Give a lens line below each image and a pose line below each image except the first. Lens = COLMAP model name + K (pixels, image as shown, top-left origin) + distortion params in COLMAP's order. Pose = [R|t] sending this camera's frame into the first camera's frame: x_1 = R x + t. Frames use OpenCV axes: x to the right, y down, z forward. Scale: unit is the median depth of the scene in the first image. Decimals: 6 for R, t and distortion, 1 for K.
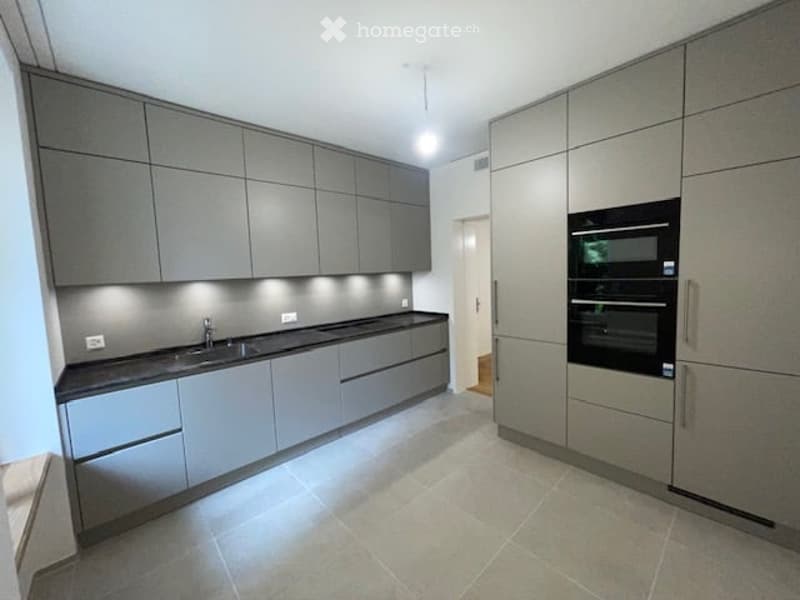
lens RADIAL K [[324.2, 0, 400.0], [0, 324.2, 300.0], [0, 0, 1]] dist [0.000560, -0.000493]
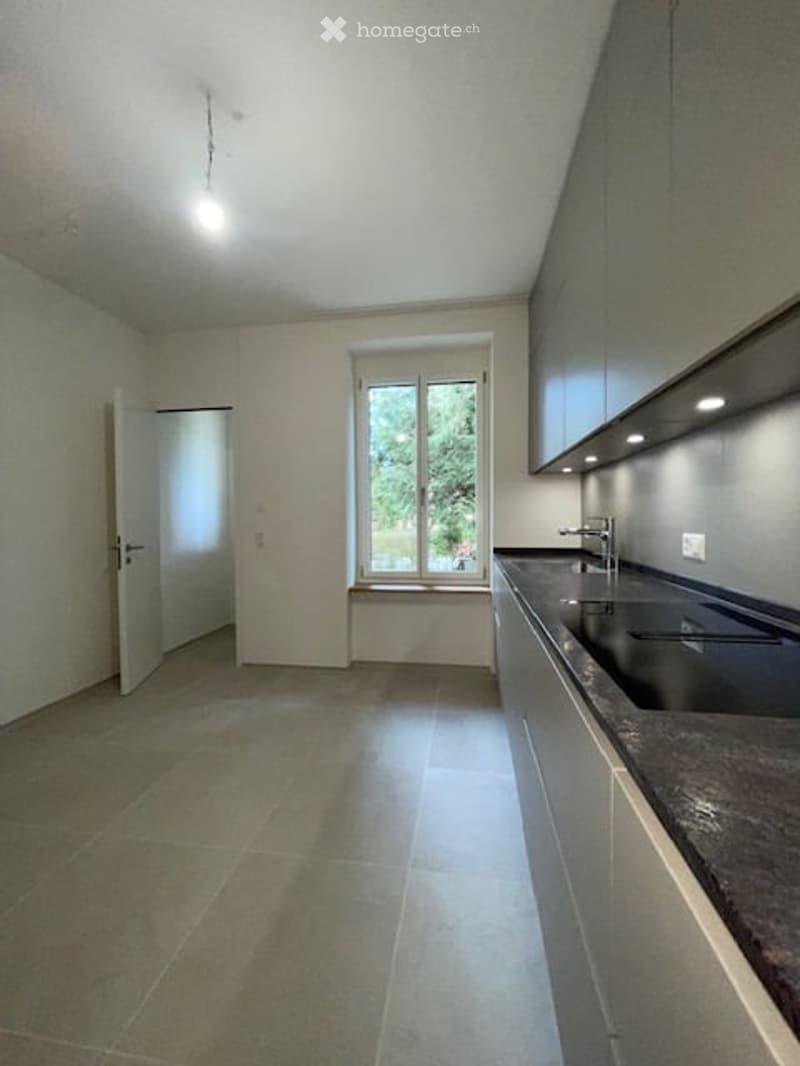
lens RADIAL K [[432.0, 0, 400.0], [0, 432.0, 533.0], [0, 0, 1]] dist [0.000560, -0.000493]
pose [[-0.779522, 0.065165, -0.622976, 0.349336], [-0.020458, 0.991394, 0.129301, -0.025166], [0.626041, 0.113538, -0.771481, 1.861577]]
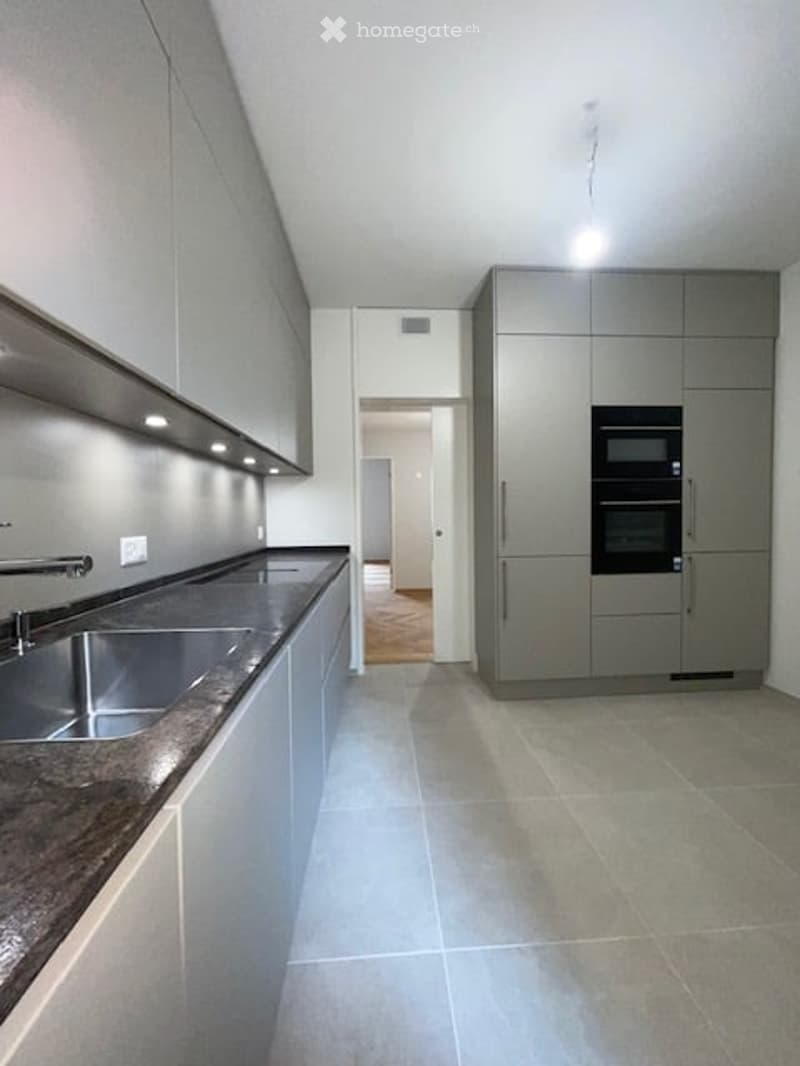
lens RADIAL K [[432.0, 0, 400.0], [0, 432.0, 533.0], [0, 0, 1]] dist [0.000560, -0.000493]
pose [[0.635078, -0.001768, 0.772446, -0.828338], [0.062156, 0.996872, -0.048820, 0.122927], [-0.769943, 0.079017, 0.633202, 0.767122]]
